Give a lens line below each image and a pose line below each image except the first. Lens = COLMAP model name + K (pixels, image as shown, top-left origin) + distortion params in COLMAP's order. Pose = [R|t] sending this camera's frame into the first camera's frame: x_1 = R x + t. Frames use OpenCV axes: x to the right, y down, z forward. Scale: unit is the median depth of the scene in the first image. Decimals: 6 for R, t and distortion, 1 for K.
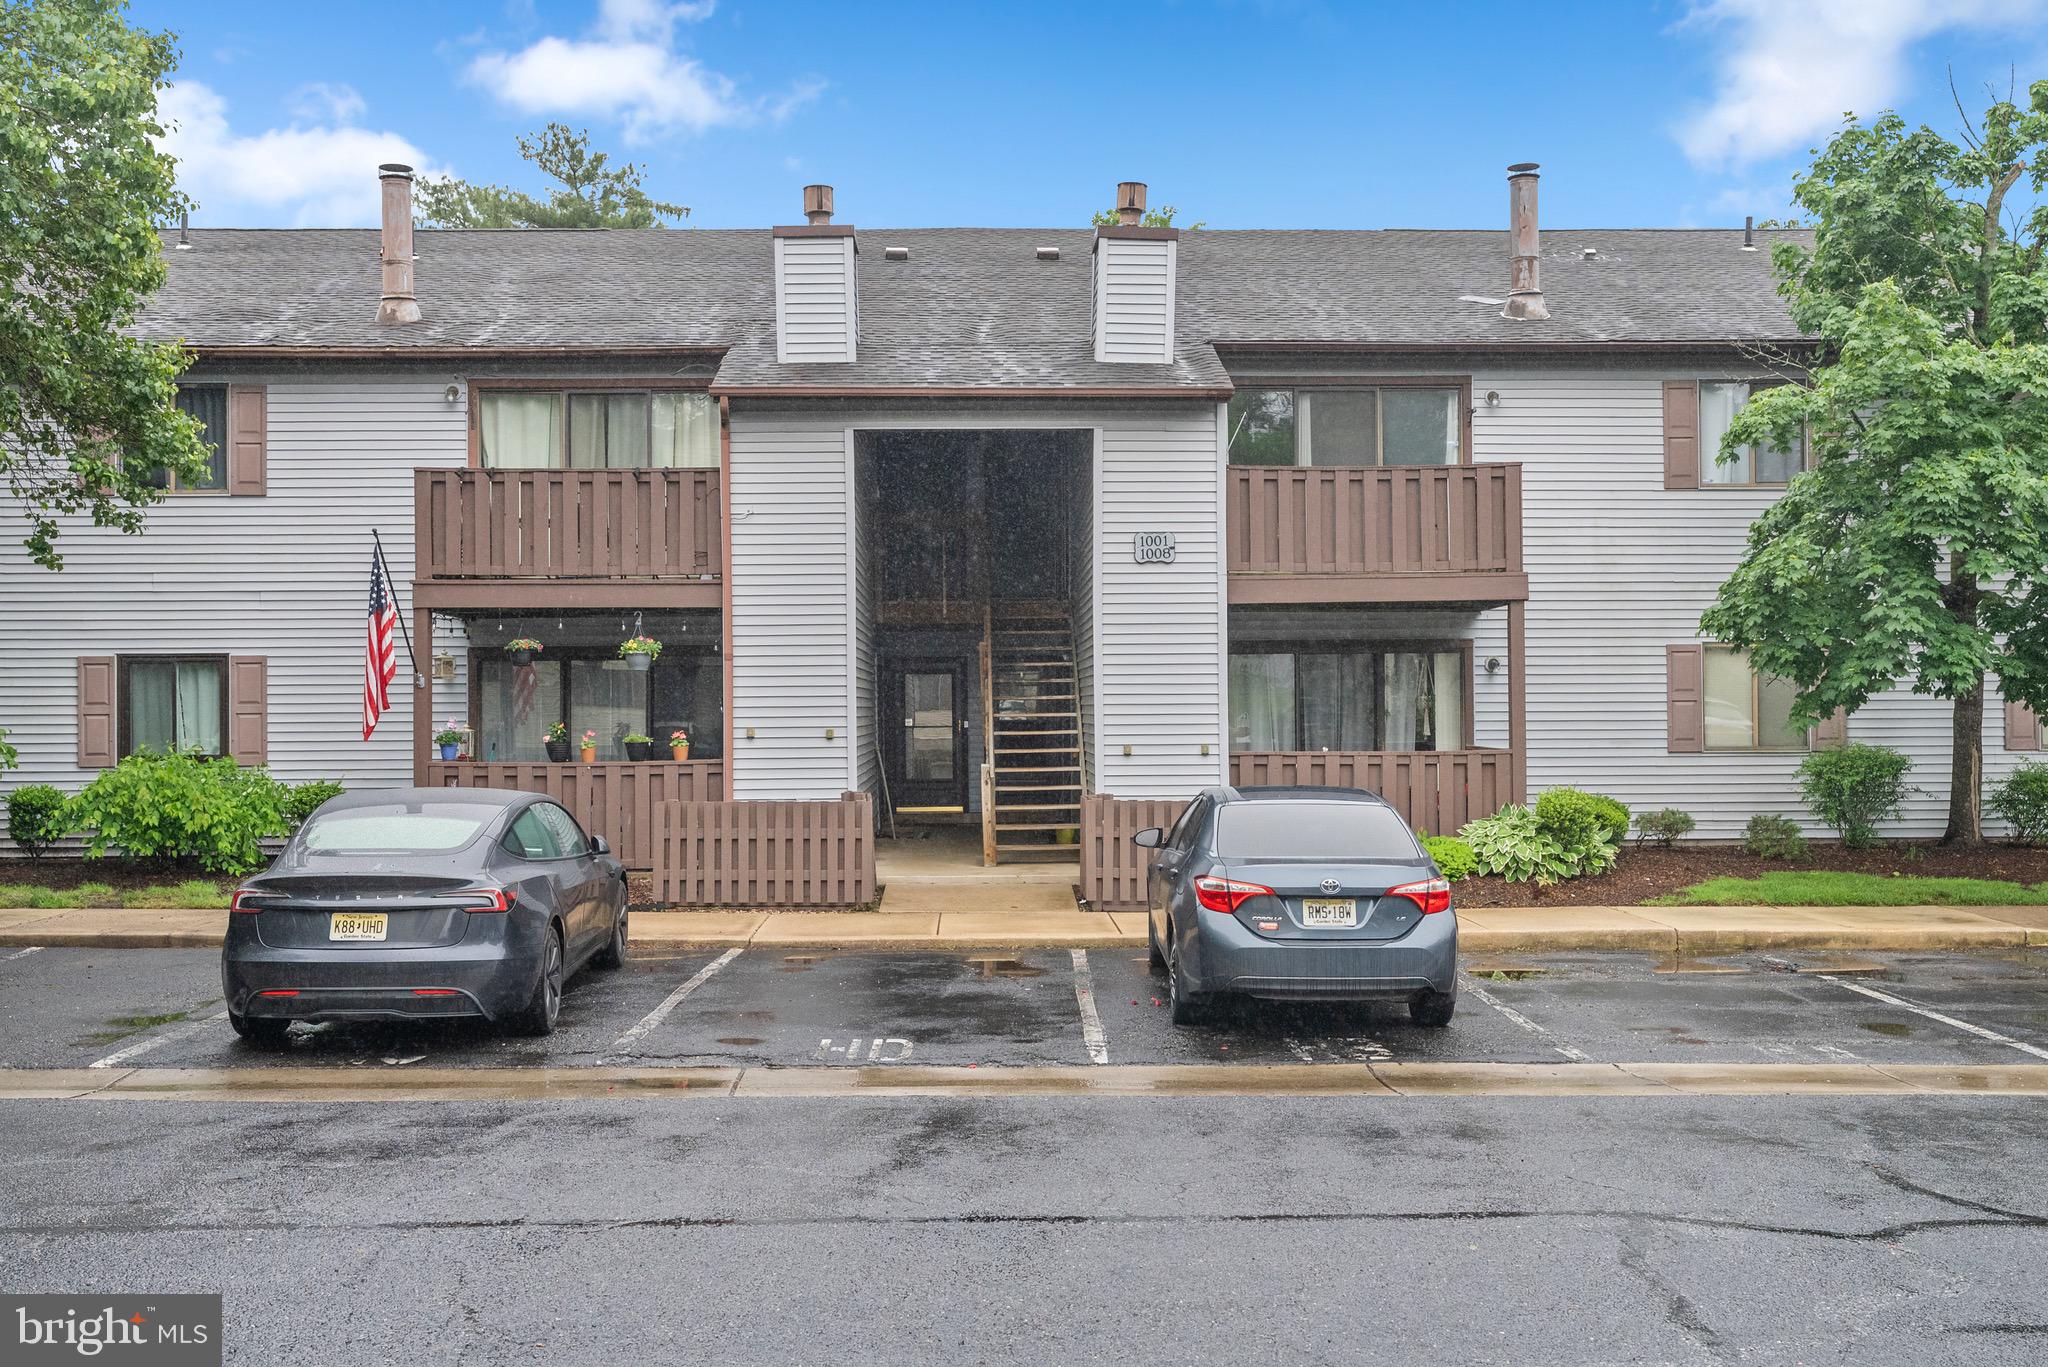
lens RADIAL K [[2008.9, 0, 1023.6], [0, 2008.9, 685.5], [0, 0, 1]] dist [0.004879, 0.000000]
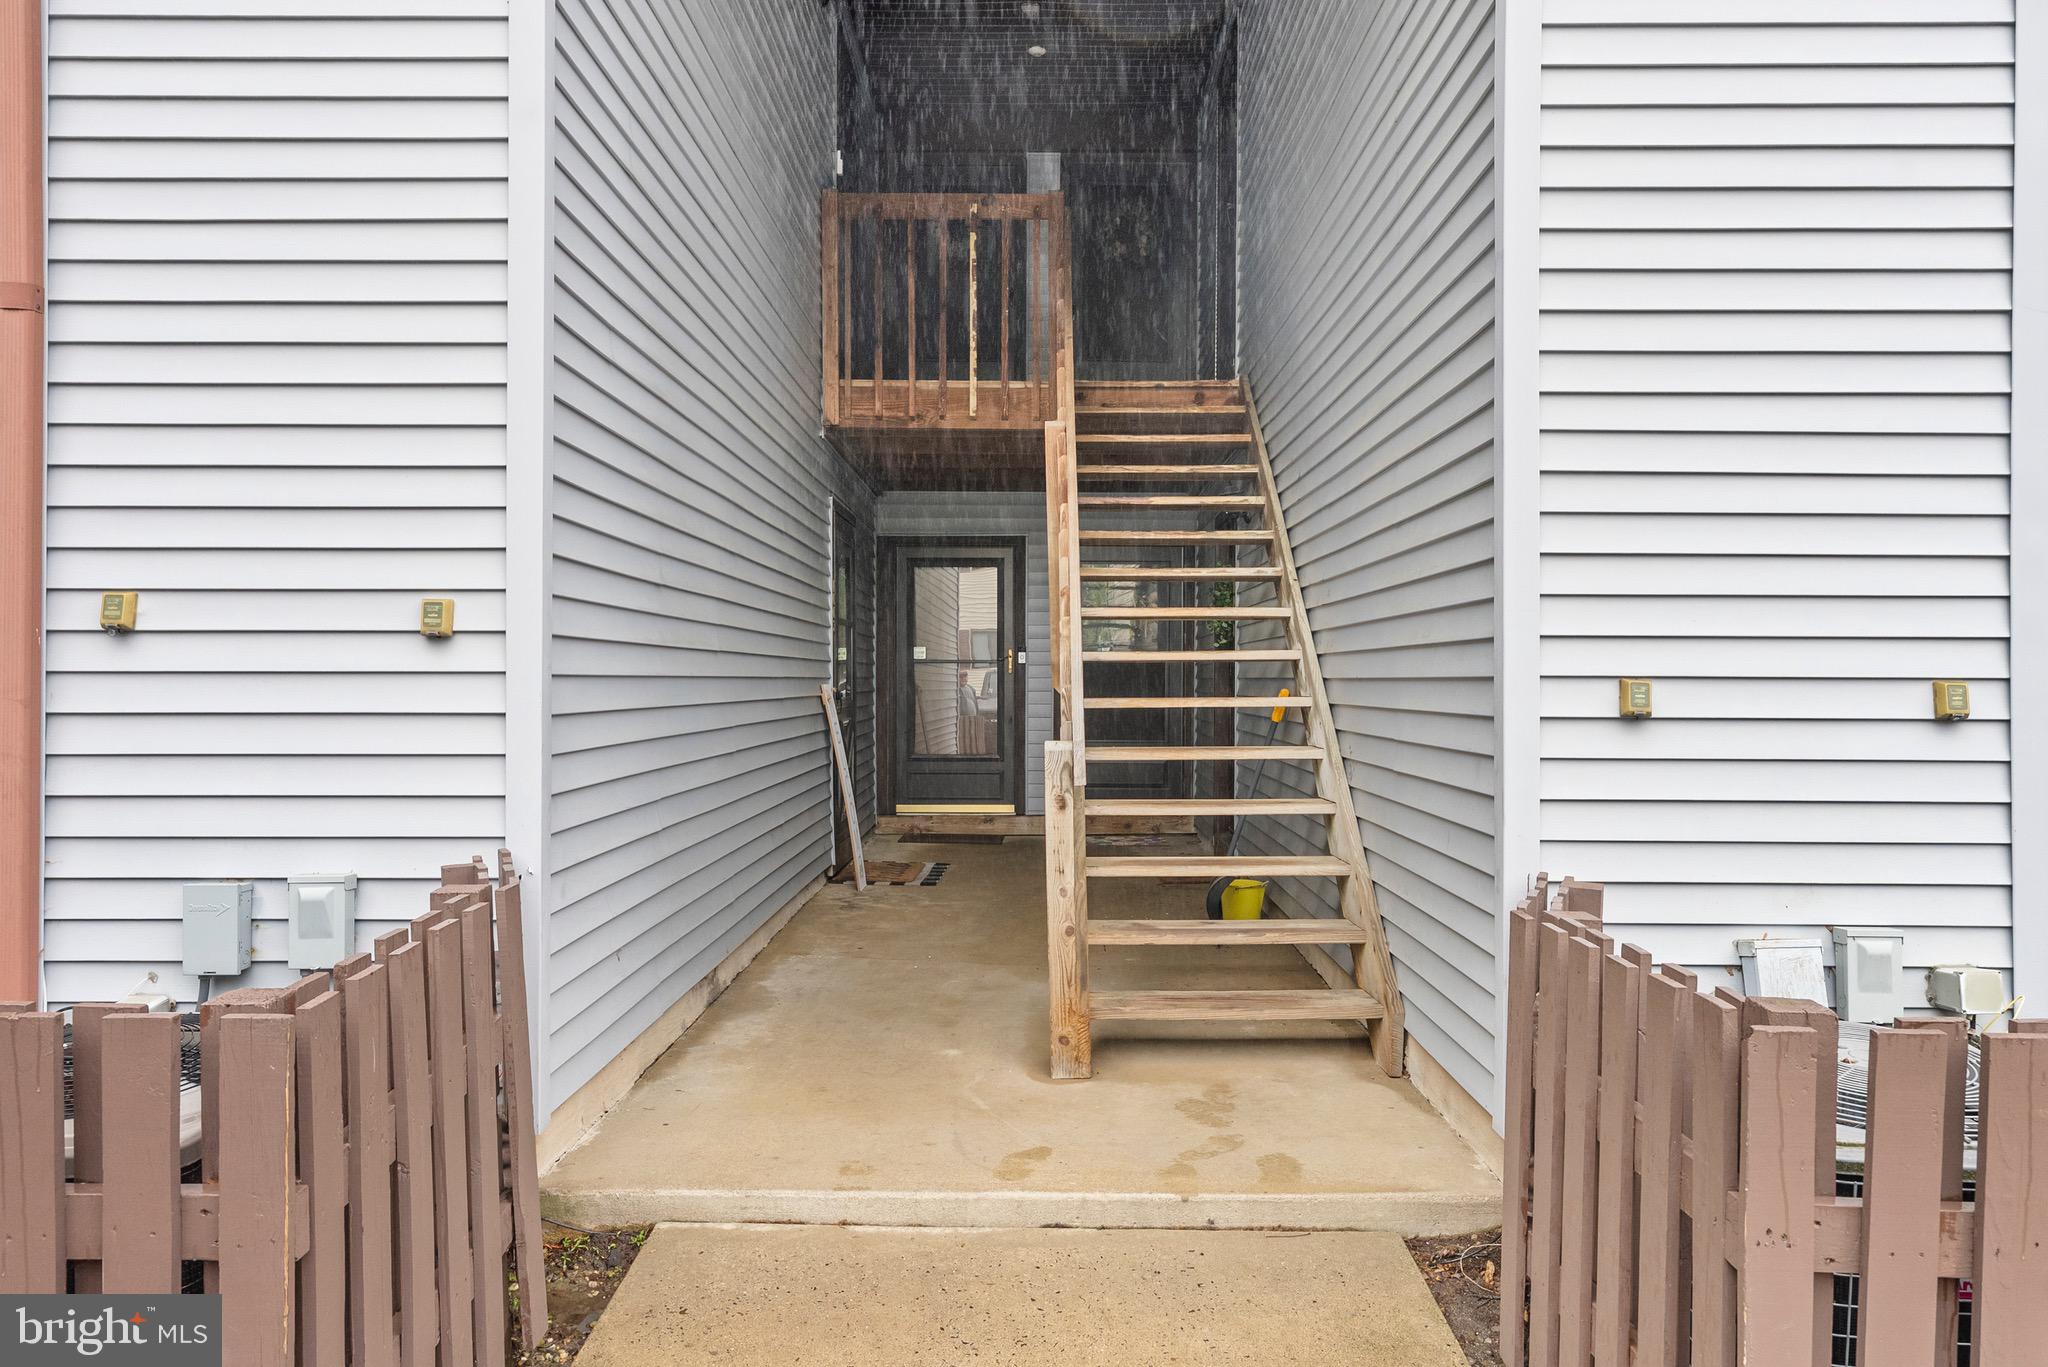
lens RADIAL K [[1416.1, 0, 1024.6], [0, 1416.1, 685.9], [0, 0, 1]] dist [-0.002810, -0.000389]
pose [[0.999224, 0.011137, -0.037784, -0.015646], [-0.010517, 0.999808, 0.016560, 0.025913], [0.037961, -0.016150, 0.999149, 0.748348]]
